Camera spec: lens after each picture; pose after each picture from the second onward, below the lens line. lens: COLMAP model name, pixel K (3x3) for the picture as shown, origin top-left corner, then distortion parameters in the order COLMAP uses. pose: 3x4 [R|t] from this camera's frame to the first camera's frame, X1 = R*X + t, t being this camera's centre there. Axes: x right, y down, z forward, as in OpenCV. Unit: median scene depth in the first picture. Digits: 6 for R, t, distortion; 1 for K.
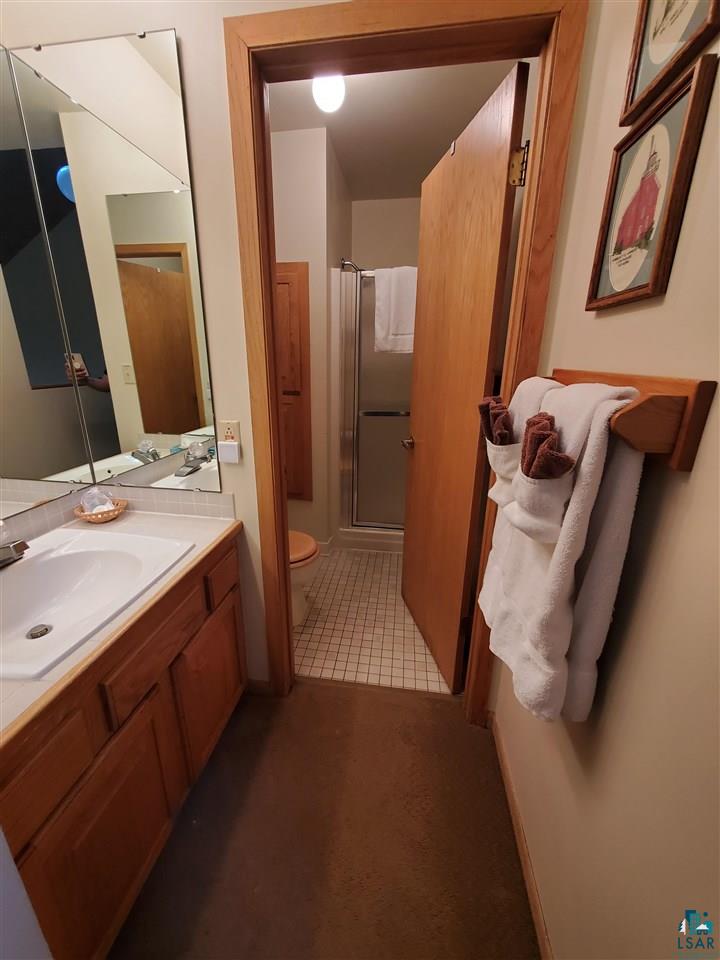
lens RADIAL K [[381.1, 0, 348.5], [0, 381.1, 480.8], [0, 0, 1]] dist [0.014136, -0.008965]
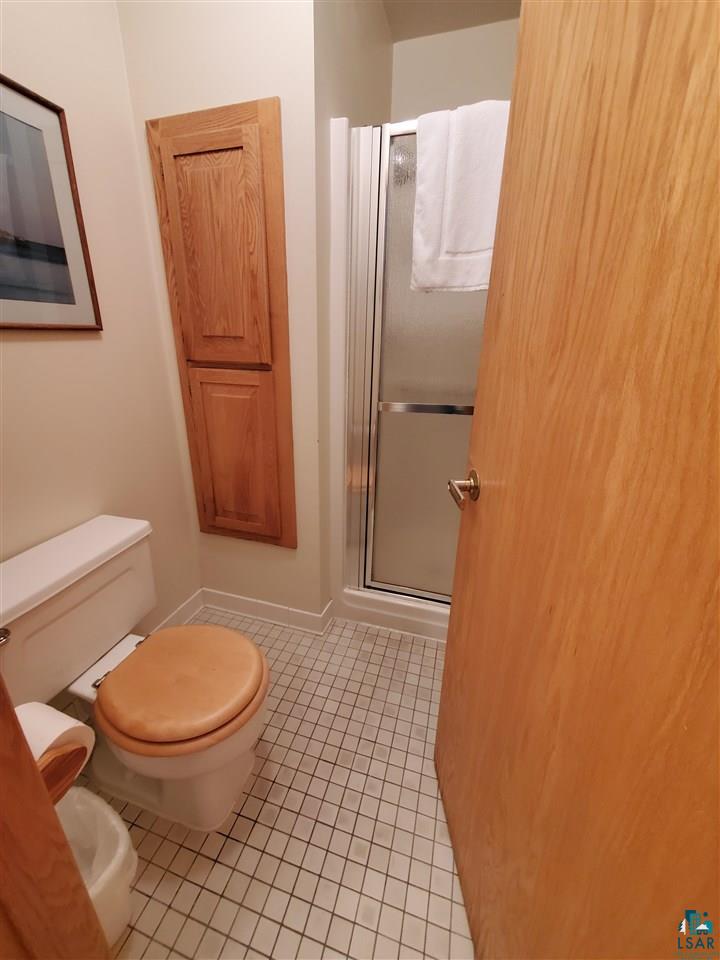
lens RADIAL K [[381.1, 0, 348.5], [0, 381.1, 480.8], [0, 0, 1]] dist [0.014136, -0.008965]
pose [[0.988576, 0.053191, -0.141029, 0.073165], [-0.046766, 0.997728, 0.048493, -0.097569], [0.143288, -0.041344, 0.988817, 0.462172]]
